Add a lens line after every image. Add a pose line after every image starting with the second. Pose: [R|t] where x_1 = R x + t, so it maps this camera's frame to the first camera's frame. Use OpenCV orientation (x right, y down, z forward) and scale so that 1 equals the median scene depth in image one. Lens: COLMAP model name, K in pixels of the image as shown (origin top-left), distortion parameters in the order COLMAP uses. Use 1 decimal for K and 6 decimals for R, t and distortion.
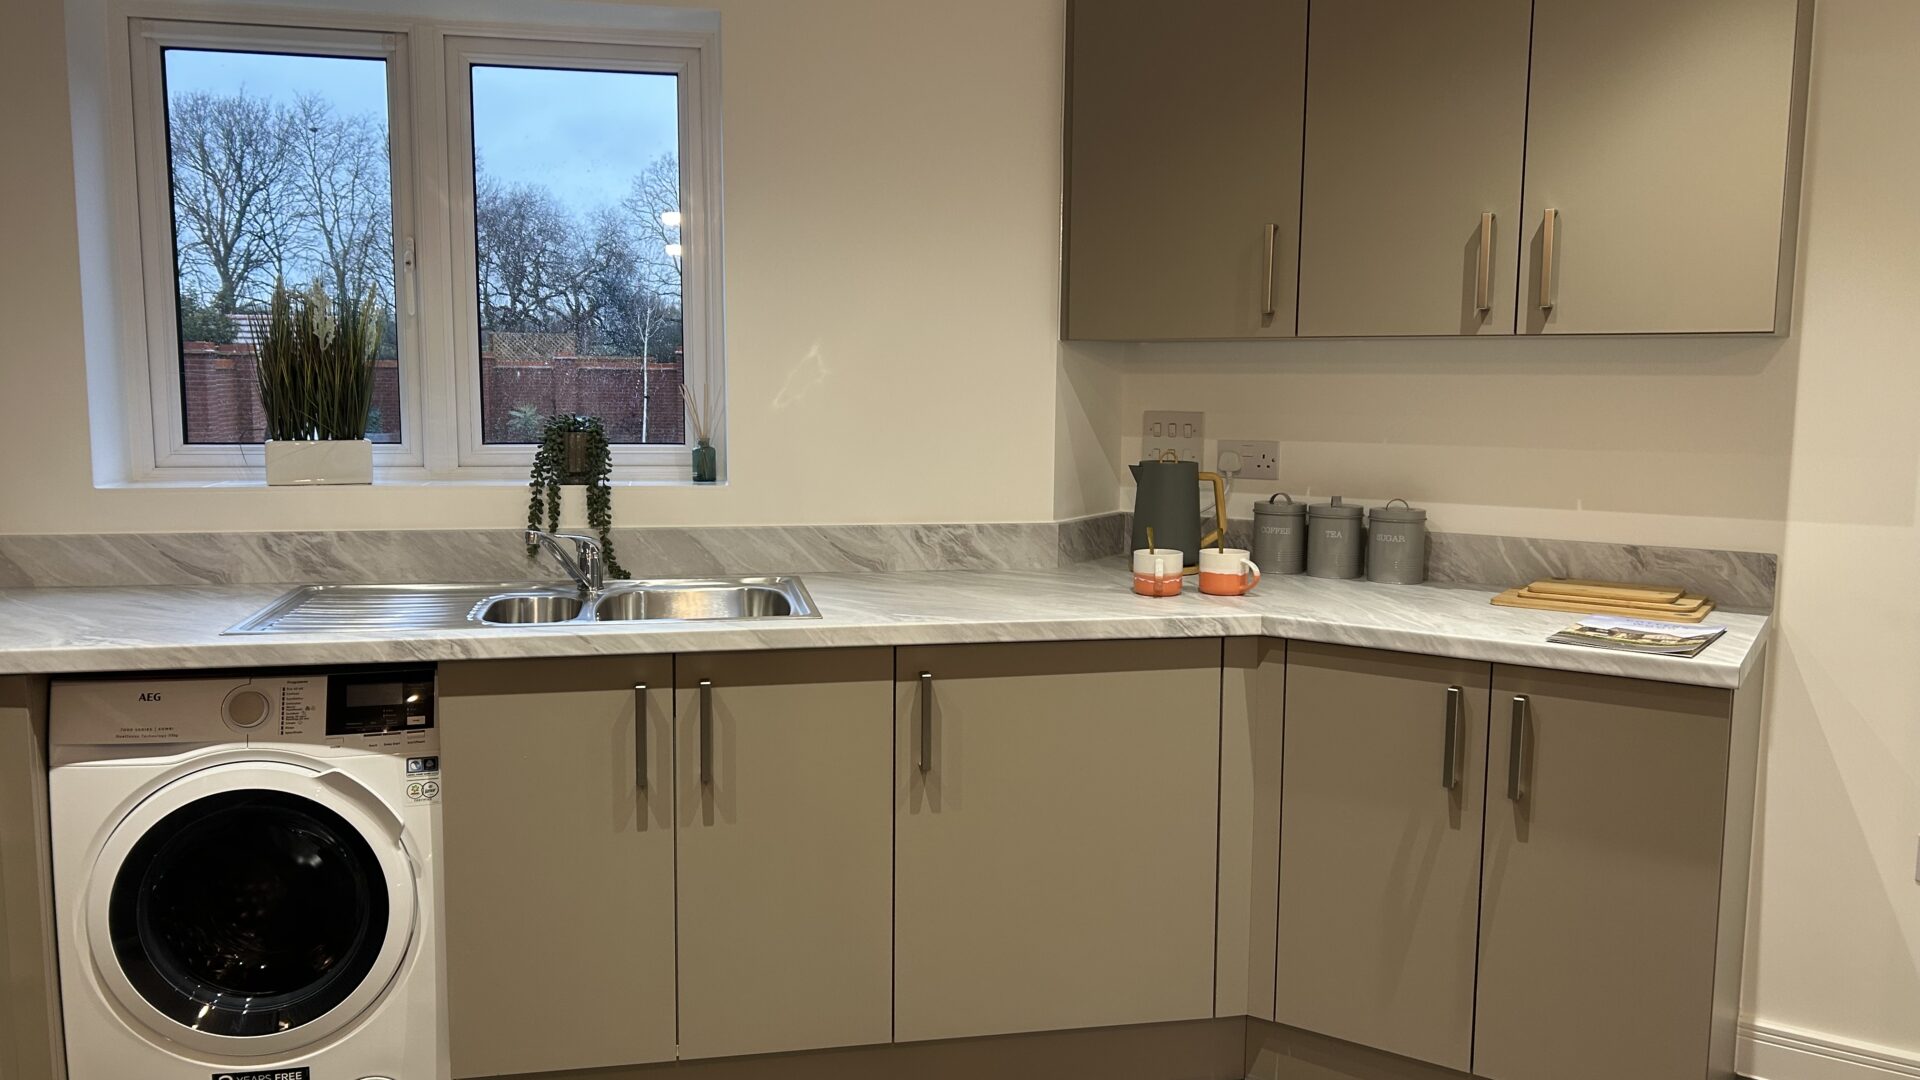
lens RADIAL K [[1498.5, 0, 953.0], [0, 1498.5, 542.8], [0, 0, 1]] dist [0.128211, -0.021043]
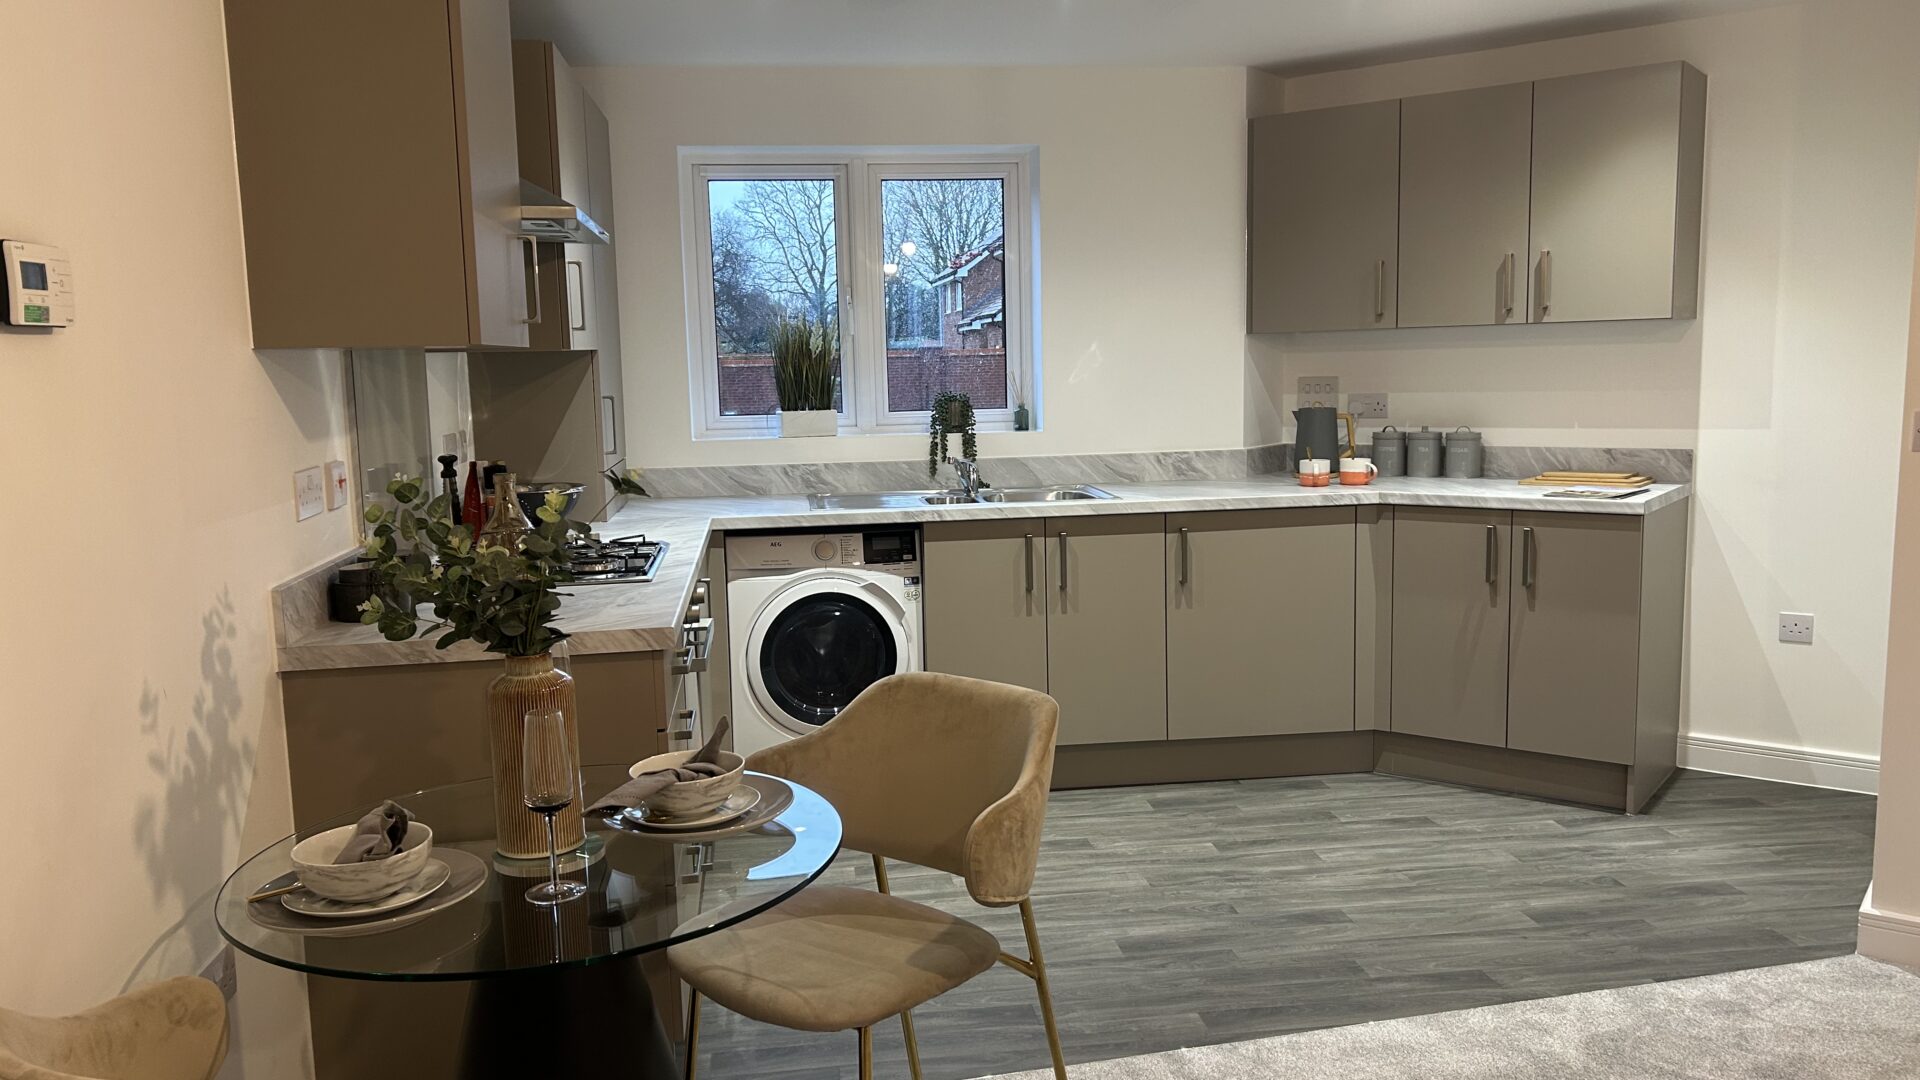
lens RADIAL K [[1498.5, 0, 963.6], [0, 1498.5, 537.9], [0, 0, 1]] dist [0.128211, -0.021043]
pose [[0.997654, -0.023067, -0.064448, -0.146946], [0.023353, 0.999721, 0.003681, 0.077578], [0.064345, -0.005178, 0.997914, -0.702331]]
